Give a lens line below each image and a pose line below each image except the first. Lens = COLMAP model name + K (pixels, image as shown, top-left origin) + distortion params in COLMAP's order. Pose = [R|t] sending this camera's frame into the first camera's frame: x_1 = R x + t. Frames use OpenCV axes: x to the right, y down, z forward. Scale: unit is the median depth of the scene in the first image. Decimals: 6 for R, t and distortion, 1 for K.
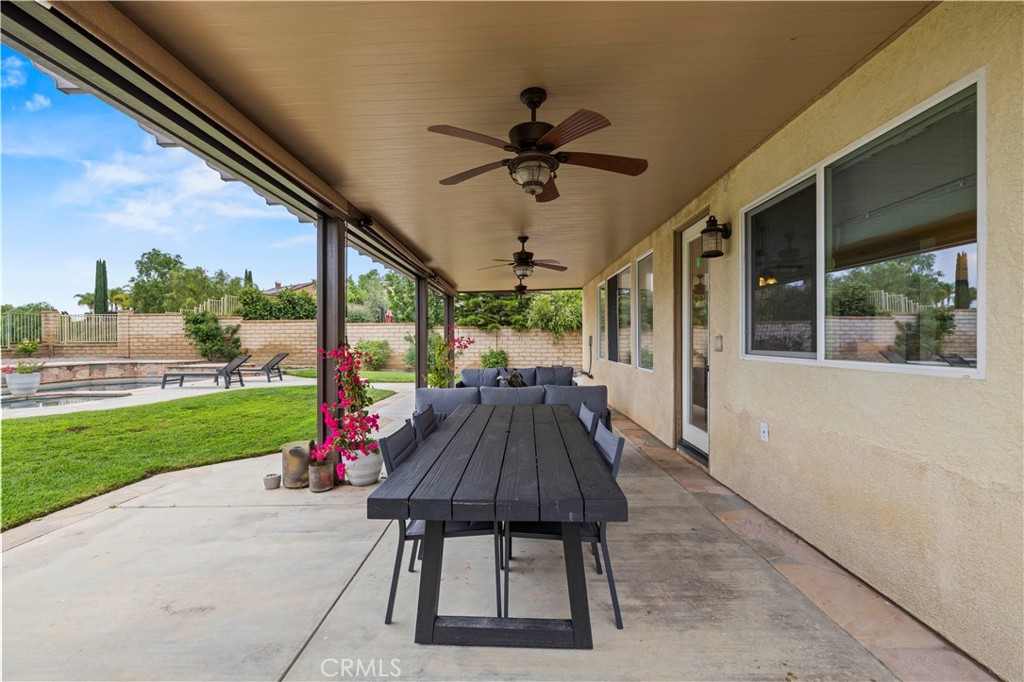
lens RADIAL K [[430.2, 0, 512.0], [0, 430.2, 341.0], [0, 0, 1]] dist [0.000404, 0.000169]
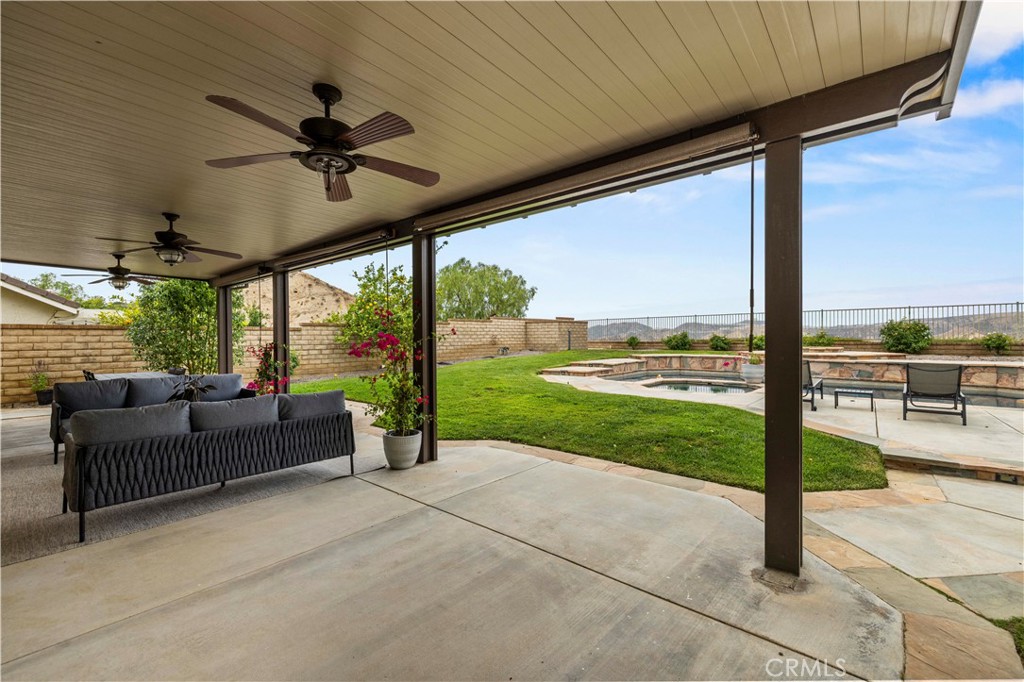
lens RADIAL K [[436.3, 0, 511.0], [0, 436.3, 336.6], [0, 0, 1]] dist [0.002416, 0.000145]
pose [[-0.649154, 0.009024, -0.760604, 0.085907], [0.006968, 0.999958, 0.005916, -0.005114], [0.760626, -0.001459, -0.649189, 0.716335]]
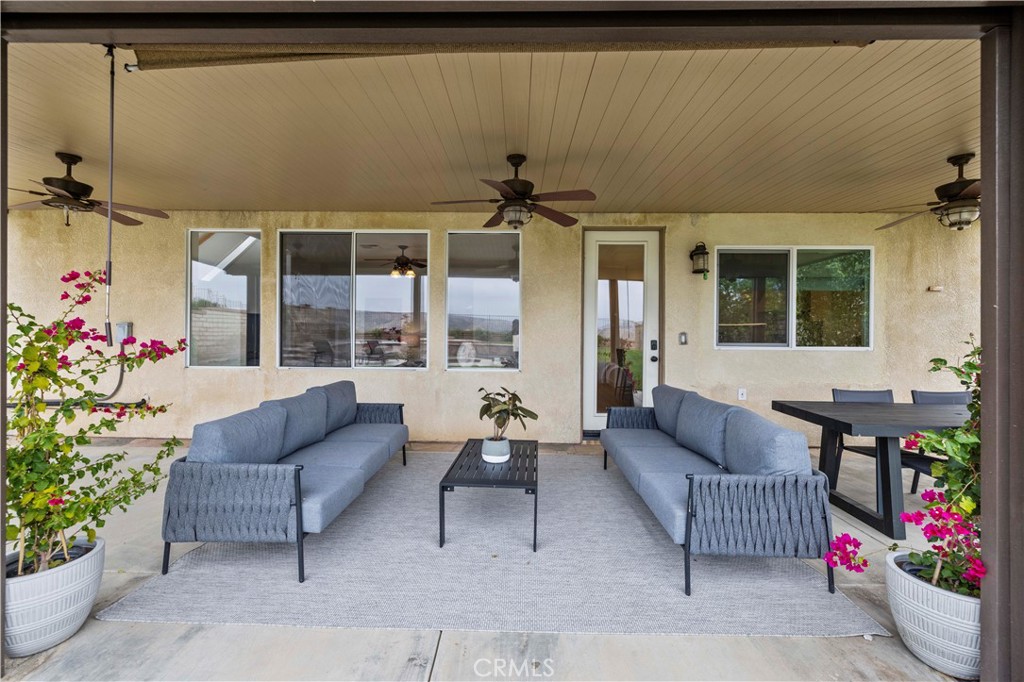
lens RADIAL K [[436.3, 0, 511.0], [0, 436.3, 336.6], [0, 0, 1]] dist [0.002416, 0.000145]
pose [[0.003289, -0.000975, 0.999994, -0.199359], [-0.003076, 0.999995, 0.000985, -0.000158], [-0.999990, -0.003079, 0.003286, 0.356698]]
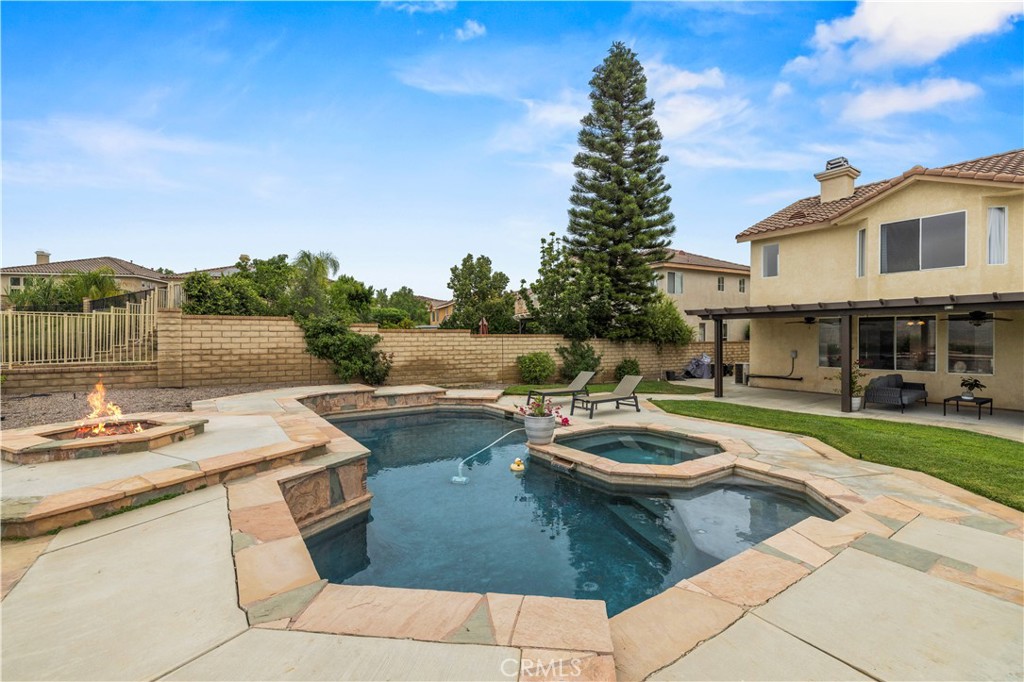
lens RADIAL K [[445.0, 0, 510.8], [0, 445.0, 339.0], [0, 0, 1]] dist [0.004531, 0.000337]
pose [[0.804326, 0.001413, 0.594187, -0.930876], [-0.002316, 0.999997, 0.000758, -0.032136], [-0.594184, -0.001986, 0.804327, 0.234369]]
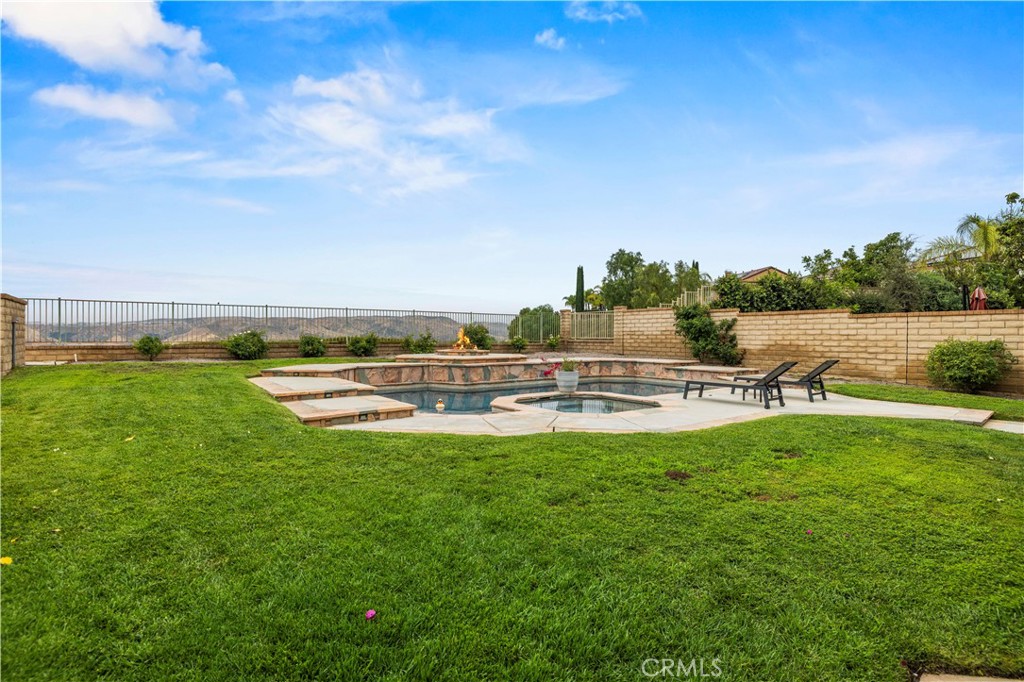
lens RADIAL K [[490.7, 0, 505.1], [0, 490.7, 338.5], [0, 0, 1]] dist [-0.000465, 0.000376]
pose [[0.618846, 0.011403, -0.785429, -0.186199], [-0.008803, 0.999933, 0.007581, -0.004103], [0.785463, 0.002223, 0.618905, 0.101804]]
